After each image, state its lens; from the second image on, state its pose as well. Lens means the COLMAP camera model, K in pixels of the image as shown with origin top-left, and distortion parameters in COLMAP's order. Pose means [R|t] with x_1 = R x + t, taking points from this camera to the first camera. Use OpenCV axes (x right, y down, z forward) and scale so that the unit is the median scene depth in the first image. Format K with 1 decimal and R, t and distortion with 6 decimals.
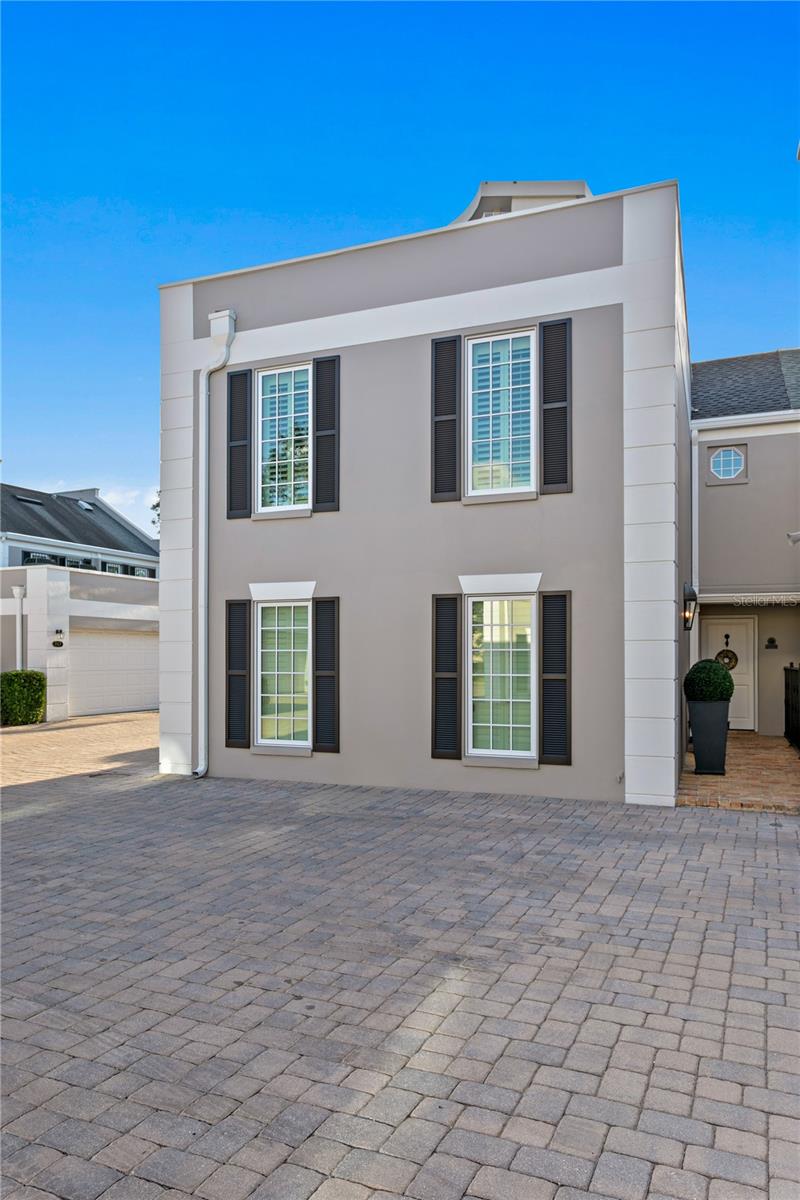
lens RADIAL K [[812.5, 0, 399.6], [0, 812.5, 646.7], [0, 0, 1]] dist [-0.006573, 0.000941]
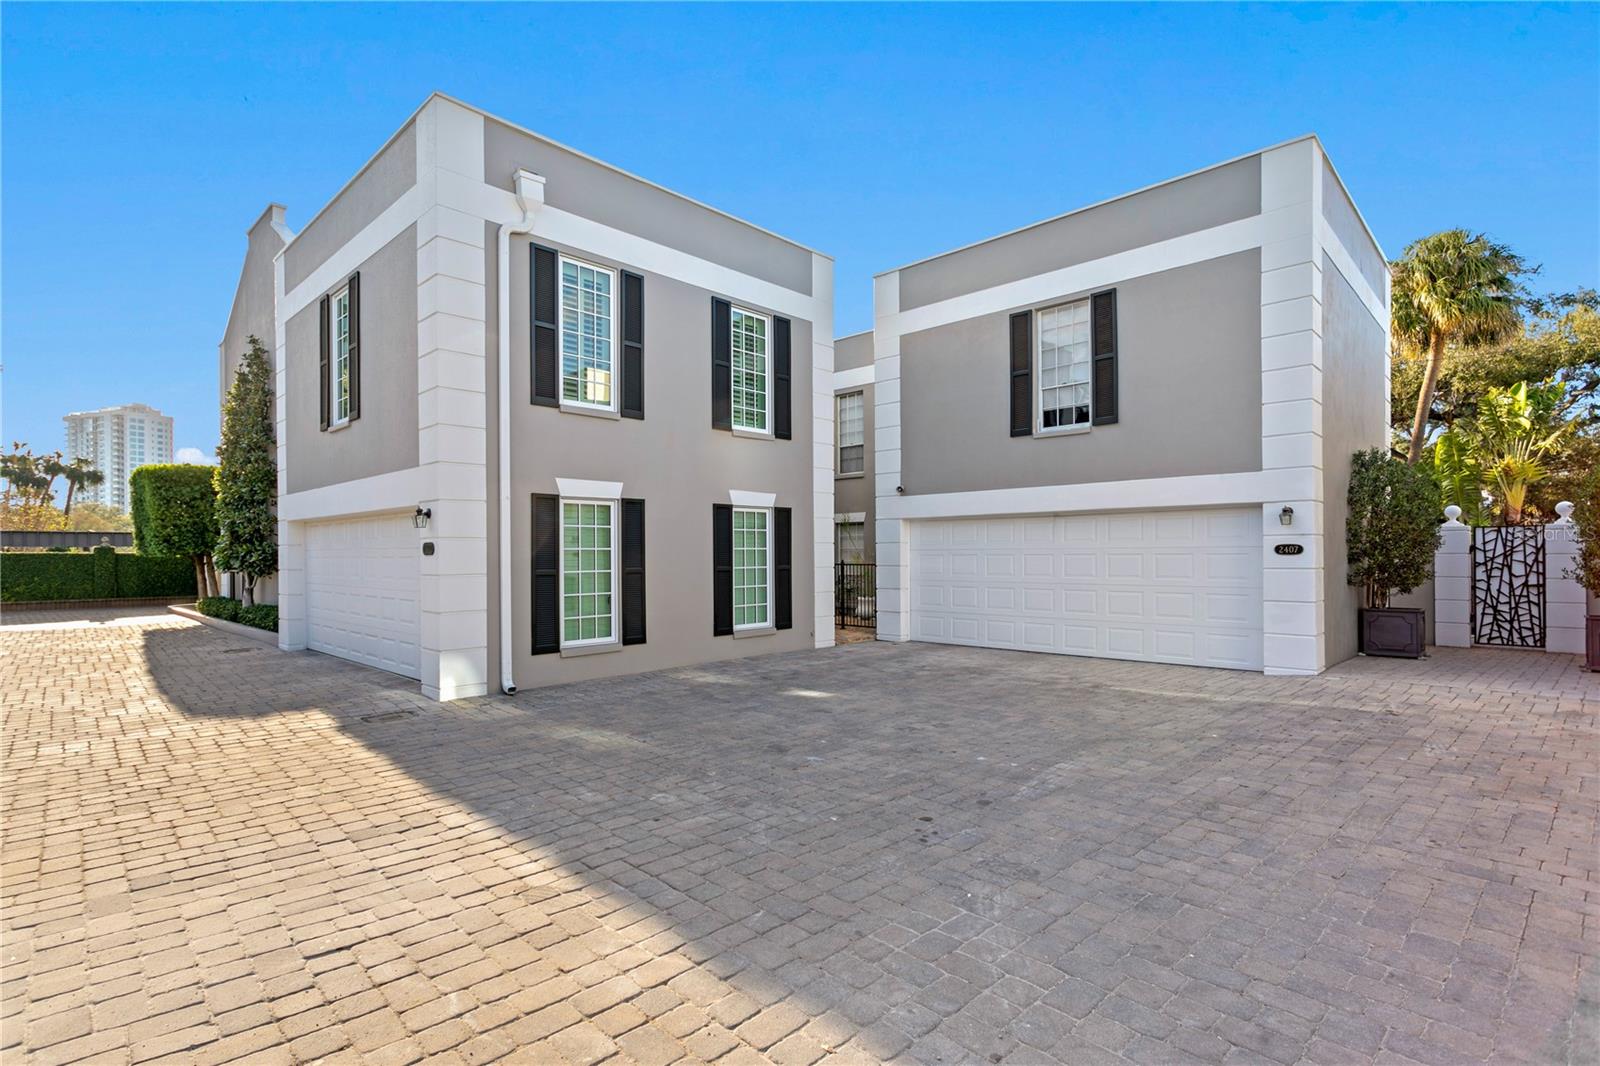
lens RADIAL K [[780.1, 0, 793.0], [0, 780.1, 546.7], [0, 0, 1]] dist [0.005251, 0.002853]
pose [[0.370117, 0.006650, 0.928961, -0.921971], [-0.001810, 0.999978, -0.006438, 0.007691], [-0.928983, 0.000701, 0.370121, 0.409260]]
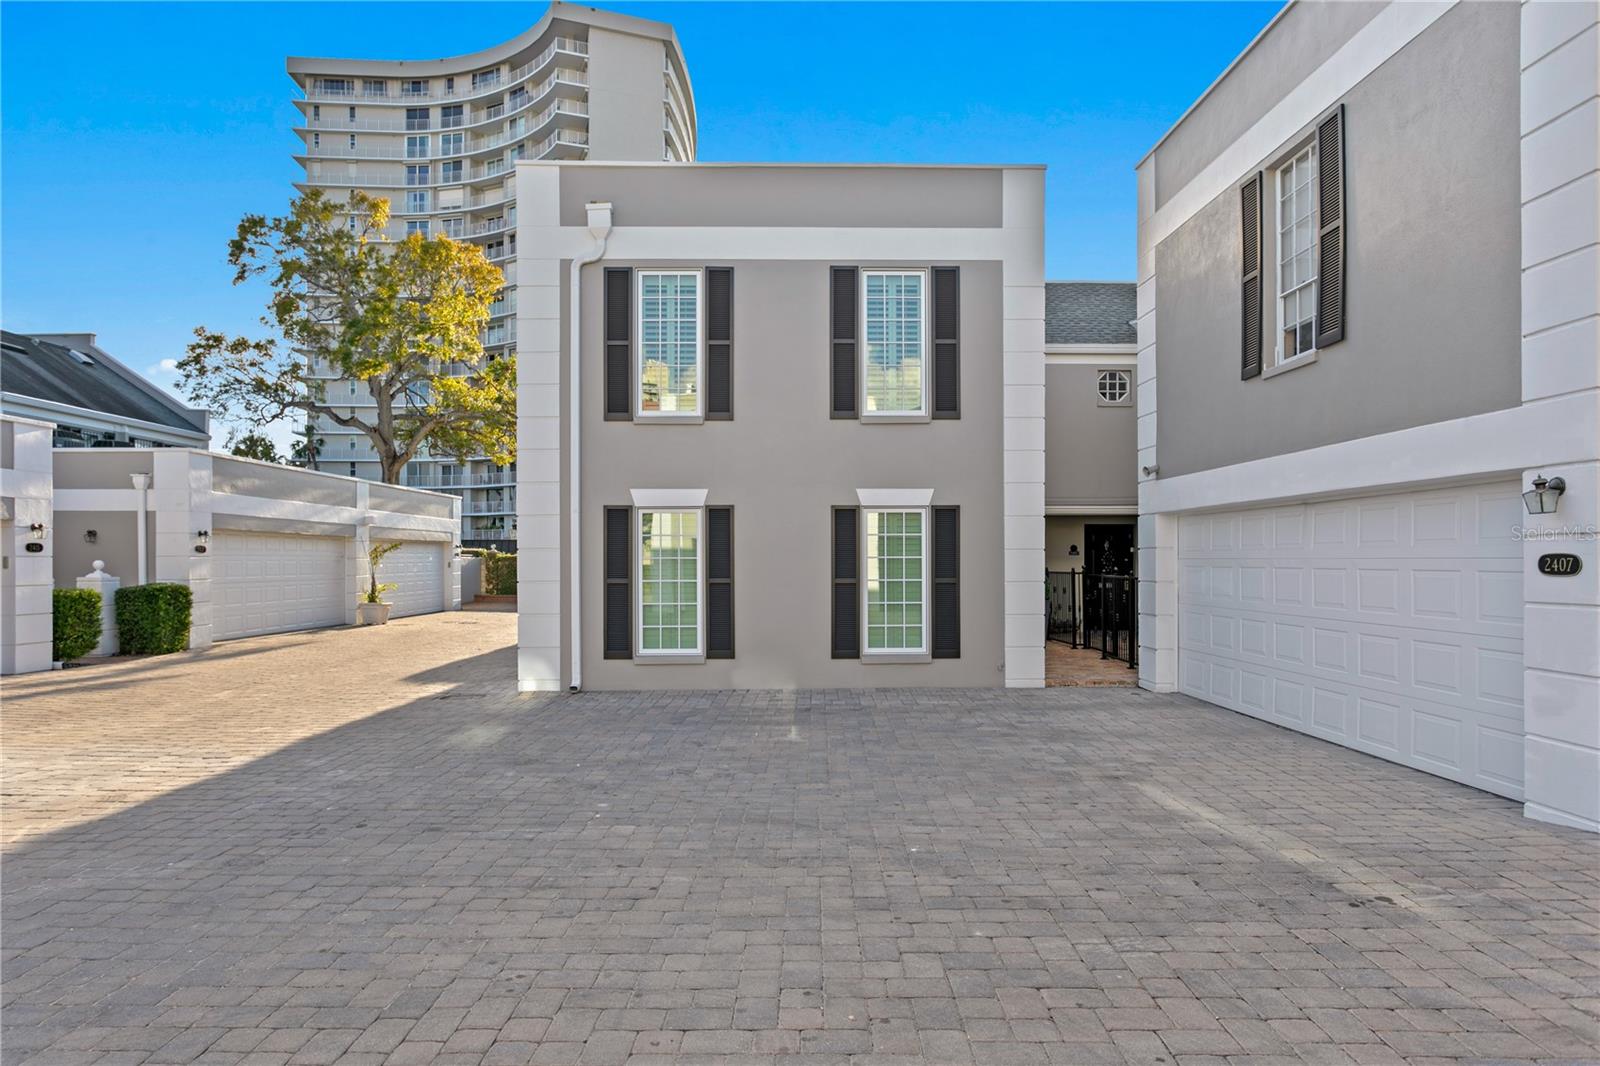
lens RADIAL K [[966.8, 0, 790.7], [0, 966.8, 550.5], [0, 0, 1]] dist [-0.006966, 0.000674]
pose [[0.919586, 0.000844, 0.392887, -0.461106], [-0.000693, 1.000000, -0.000526, -0.003572], [-0.392887, 0.000211, 0.919587, -0.133648]]
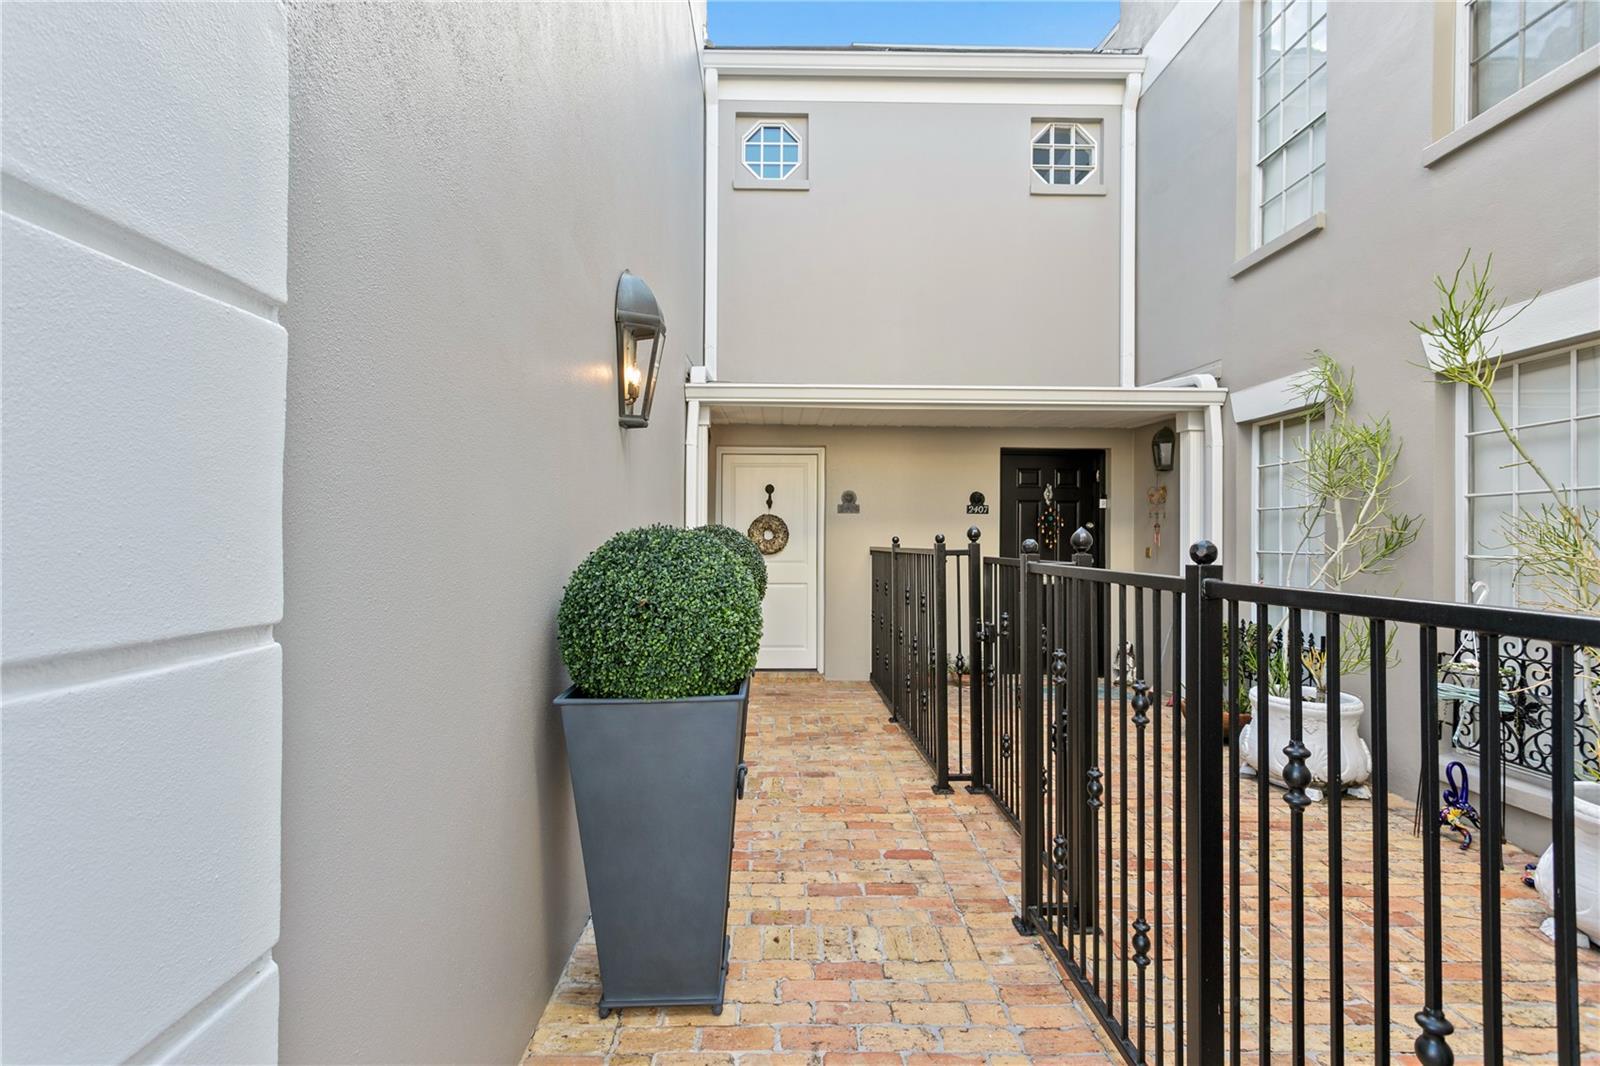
lens RADIAL K [[780.1, 0, 803.0], [0, 780.1, 526.1], [0, 0, 1]] dist [0.005251, 0.002853]
pose [[0.918394, 0.009686, 0.395549, 0.313173], [-0.006547, 0.999935, -0.009284, 0.021078], [-0.395614, 0.005937, 0.918398, 0.739942]]
